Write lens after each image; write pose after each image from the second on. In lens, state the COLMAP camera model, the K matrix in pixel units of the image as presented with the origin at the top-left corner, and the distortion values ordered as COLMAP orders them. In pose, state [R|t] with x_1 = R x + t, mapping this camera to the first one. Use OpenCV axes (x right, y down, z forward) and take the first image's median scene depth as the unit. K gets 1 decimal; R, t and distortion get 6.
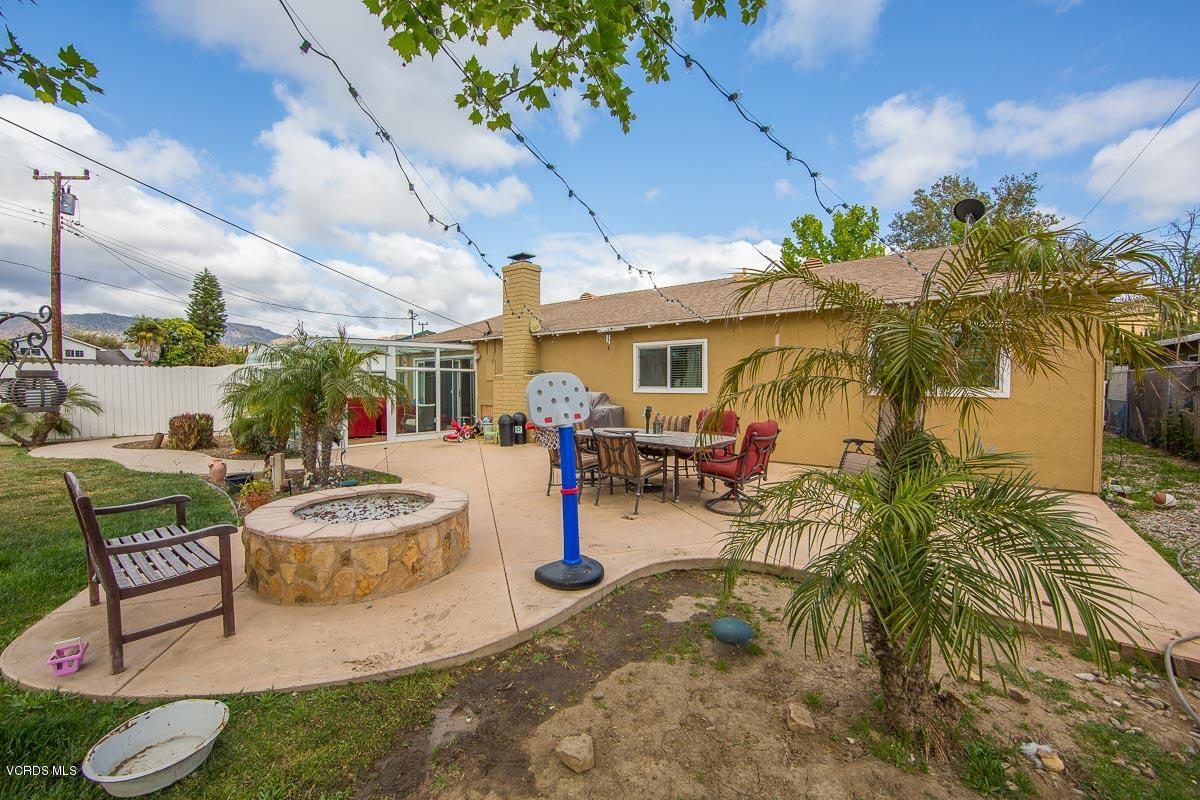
lens RADIAL K [[483.0, 0, 598.1], [0, 483.0, 403.7], [0, 0, 1]] dist [-0.000691, -0.000017]
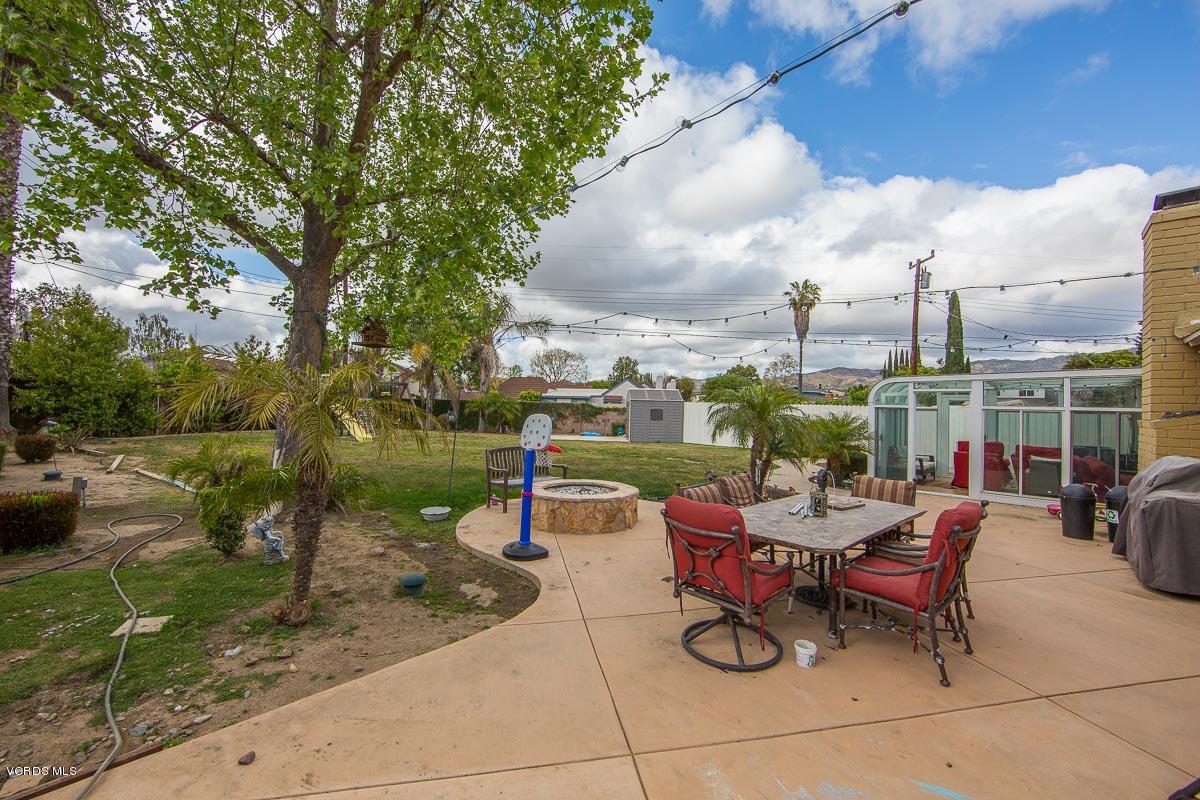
lens RADIAL K [[483.0, 0, 598.1], [0, 483.0, 403.7], [0, 0, 1]] dist [-0.000691, -0.000017]
pose [[-0.142111, -0.016559, -0.989712, 0.490881], [-0.049134, 0.998746, -0.009655, -0.034934], [0.988630, 0.047256, -0.142747, 0.499397]]
